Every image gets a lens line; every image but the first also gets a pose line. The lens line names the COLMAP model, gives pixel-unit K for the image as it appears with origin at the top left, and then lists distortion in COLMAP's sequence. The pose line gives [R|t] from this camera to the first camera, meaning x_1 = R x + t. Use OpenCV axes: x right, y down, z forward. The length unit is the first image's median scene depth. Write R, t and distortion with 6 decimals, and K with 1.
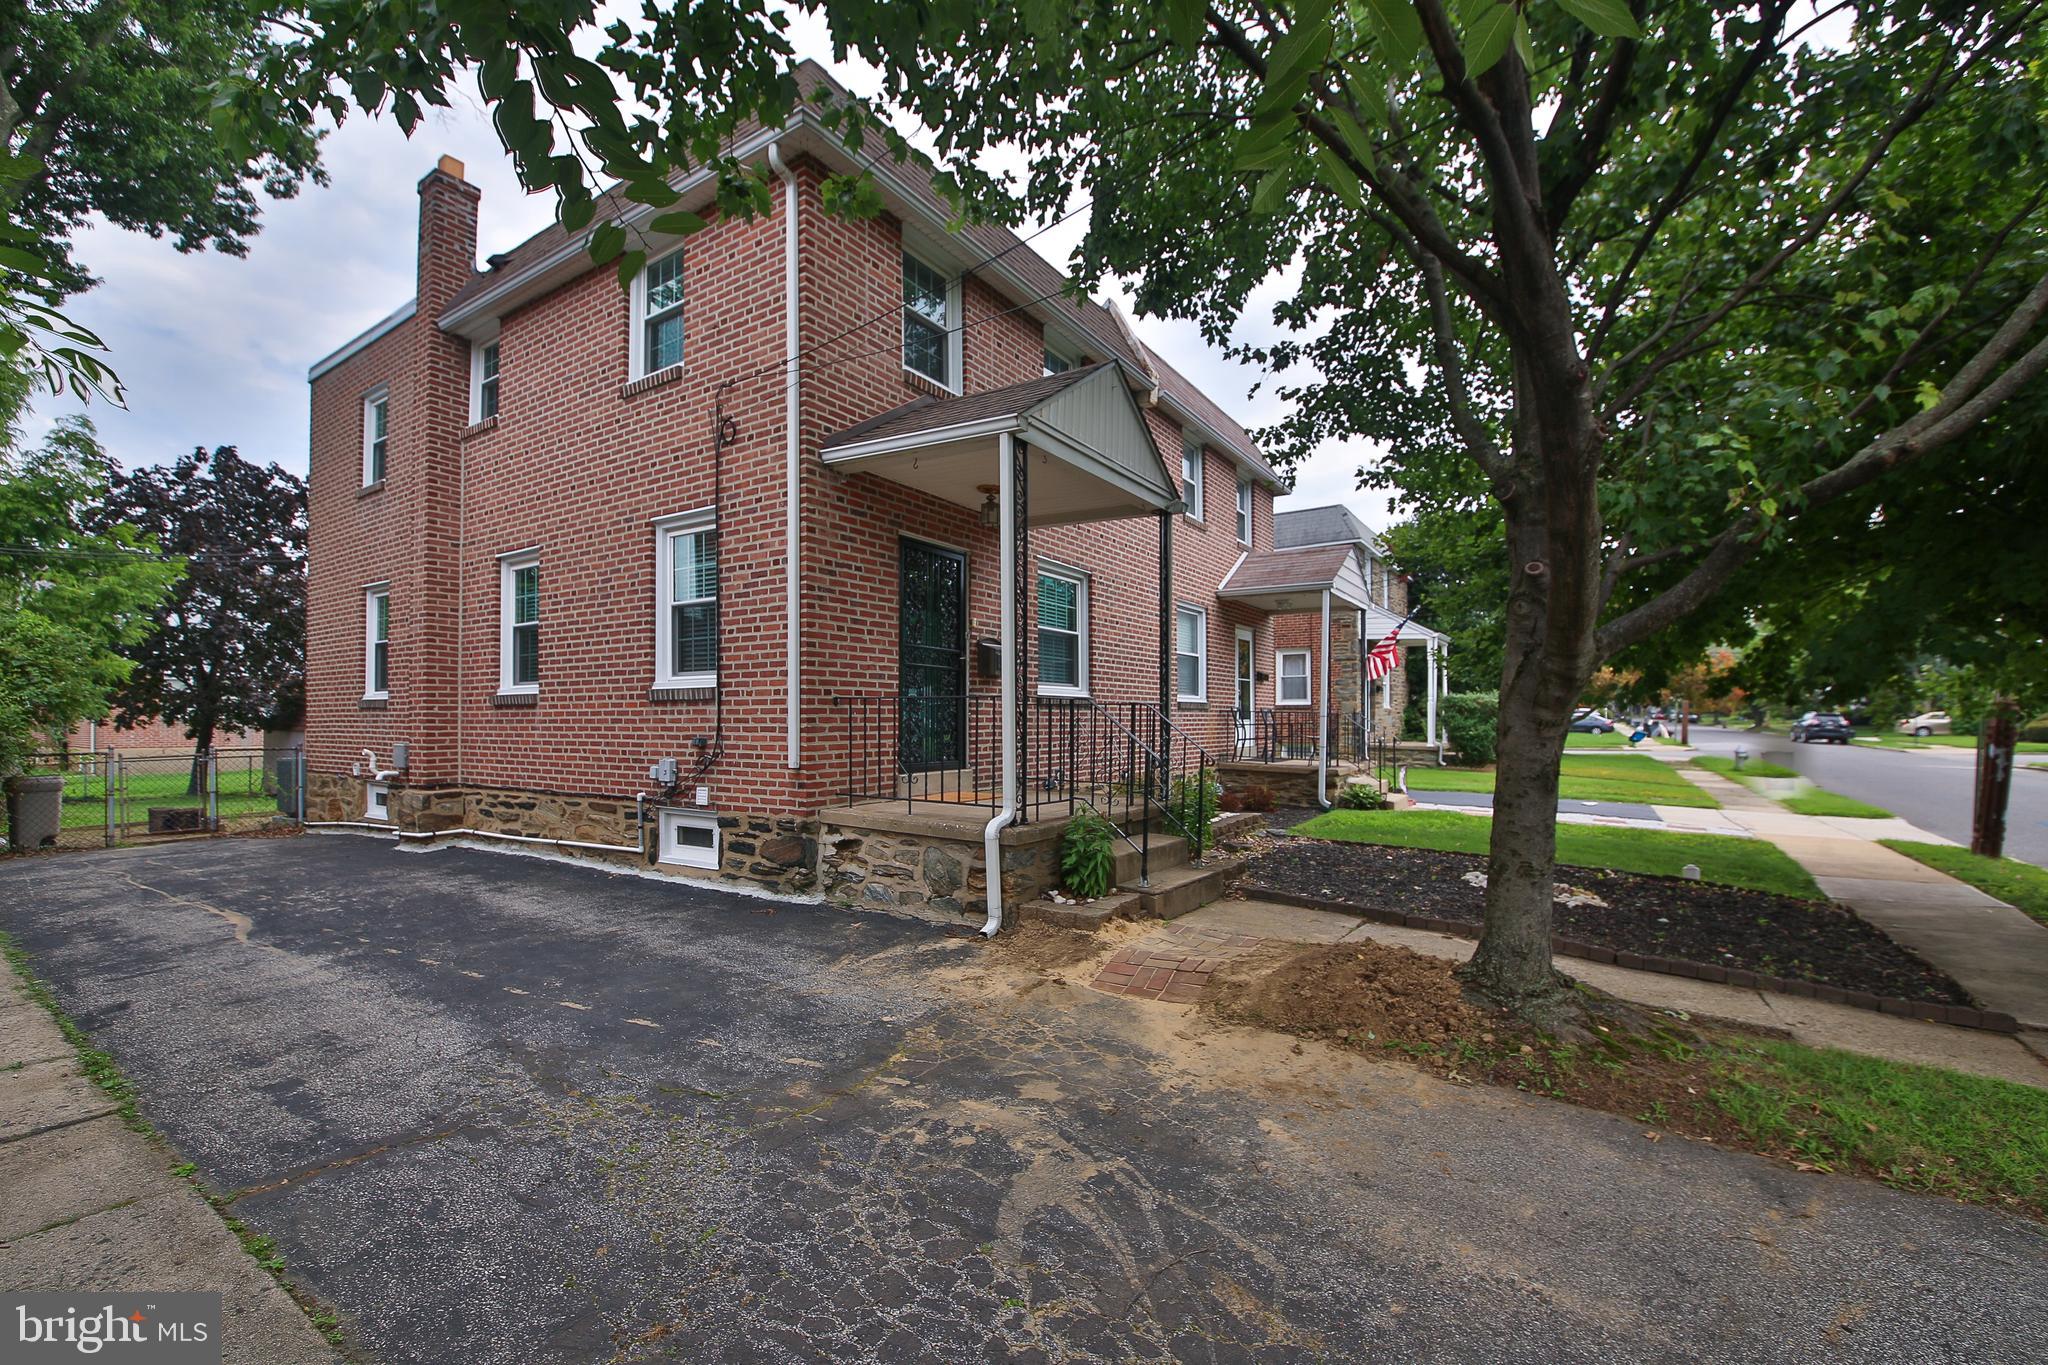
lens RADIAL K [[815.2, 0, 1031.0], [0, 815.2, 698.9], [0, 0, 1]] dist [0.030226, -0.026323]
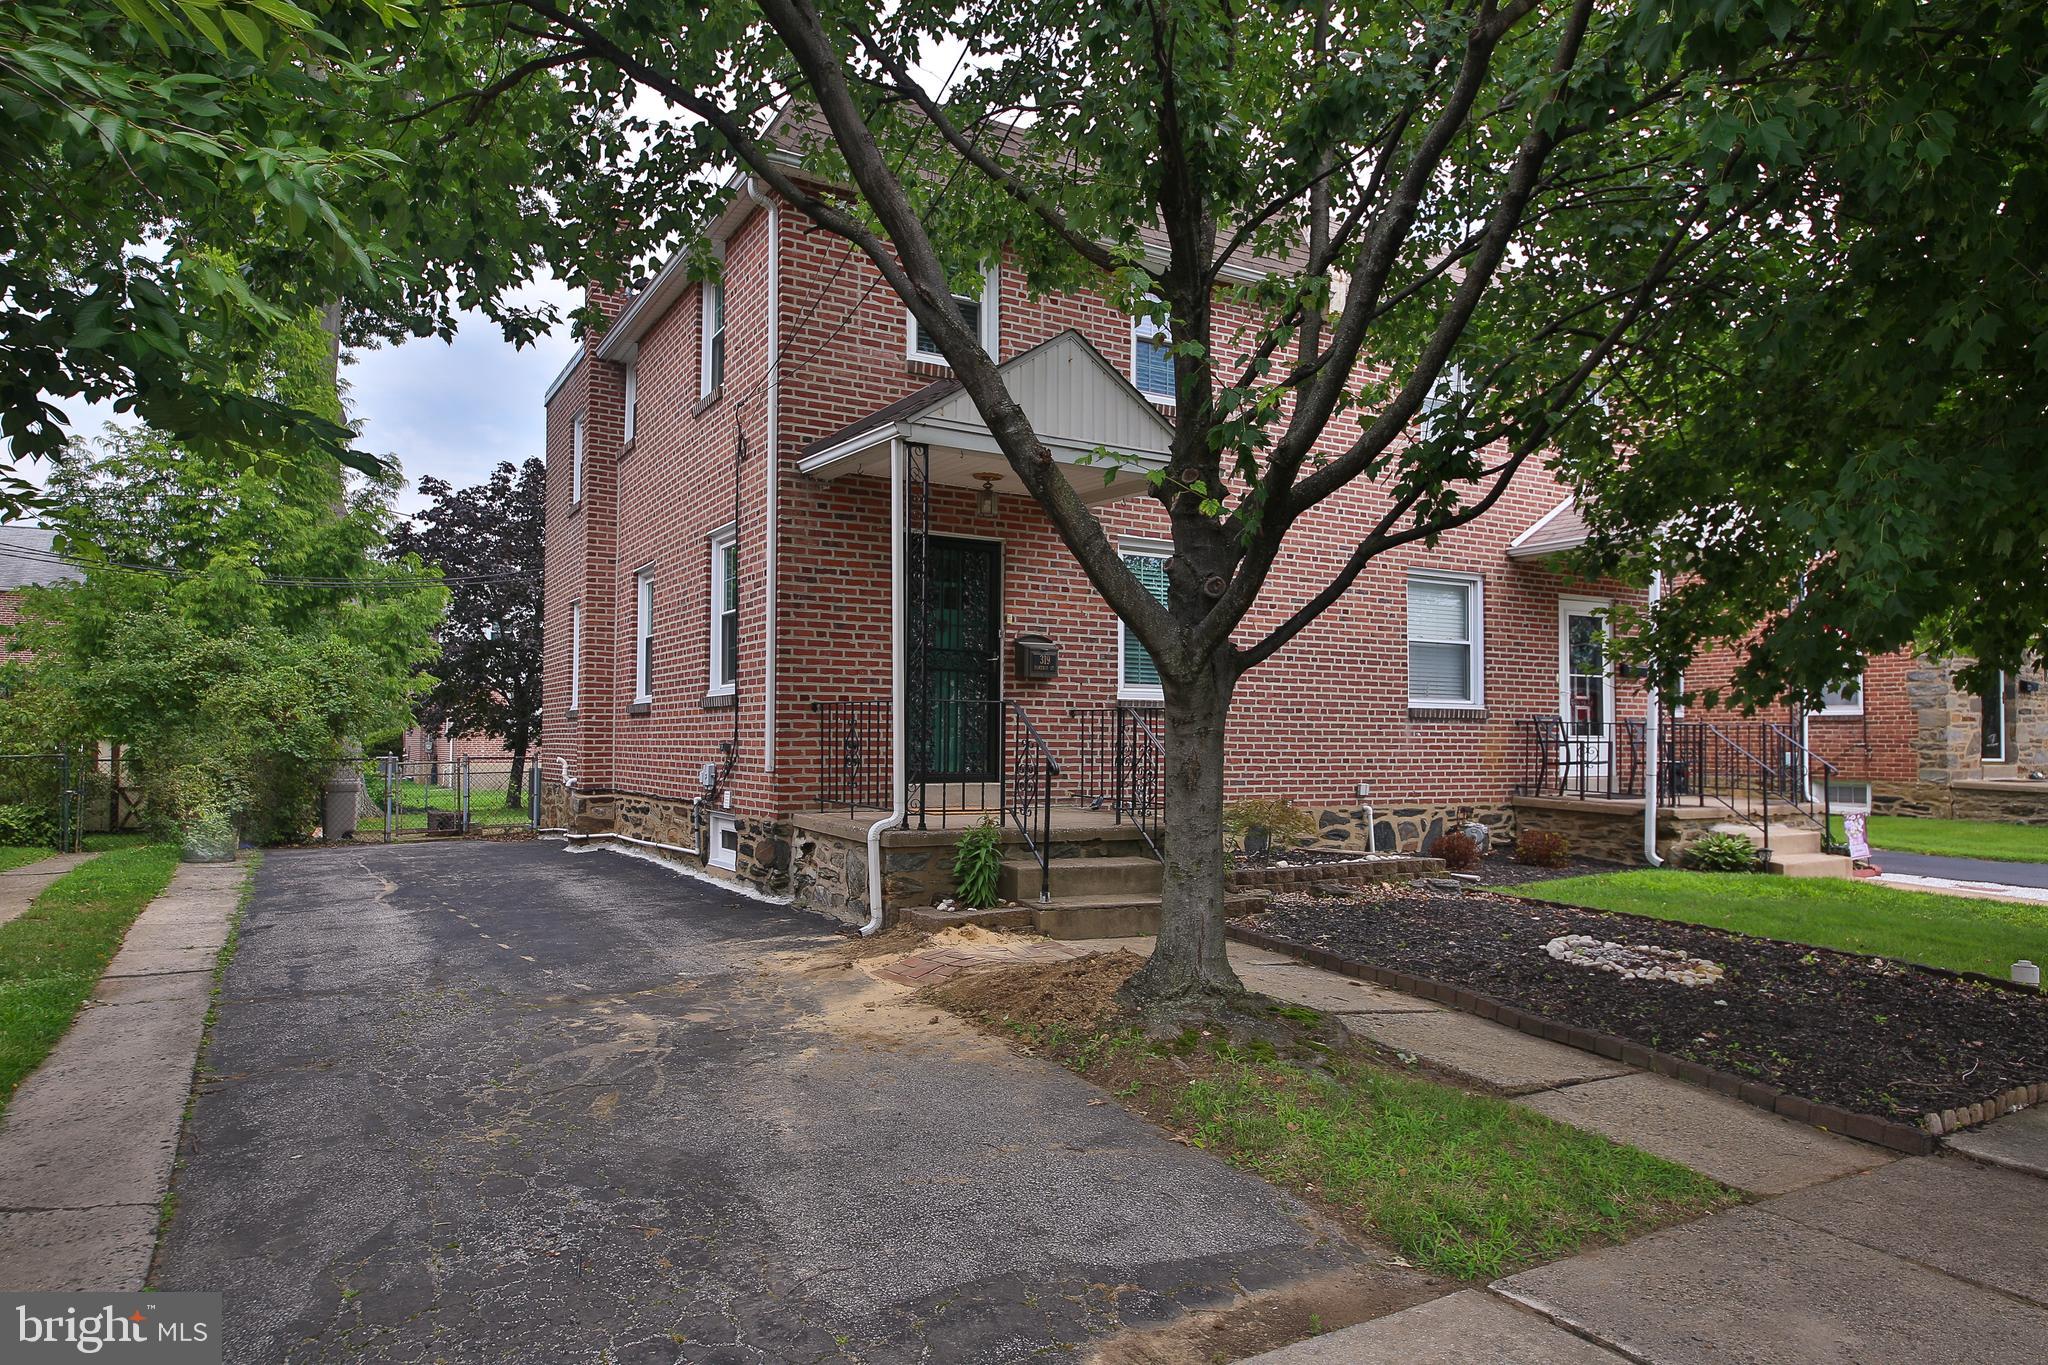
lens RADIAL K [[1198.9, 0, 1024.0], [0, 1198.9, 682.5], [0, 0, 1]] dist [0.042849, 0.000309]
pose [[0.901302, -0.014525, -0.432947, 0.625007], [0.004287, 0.999688, -0.024614, 0.010309], [0.433170, 0.020329, 0.901083, -0.218825]]
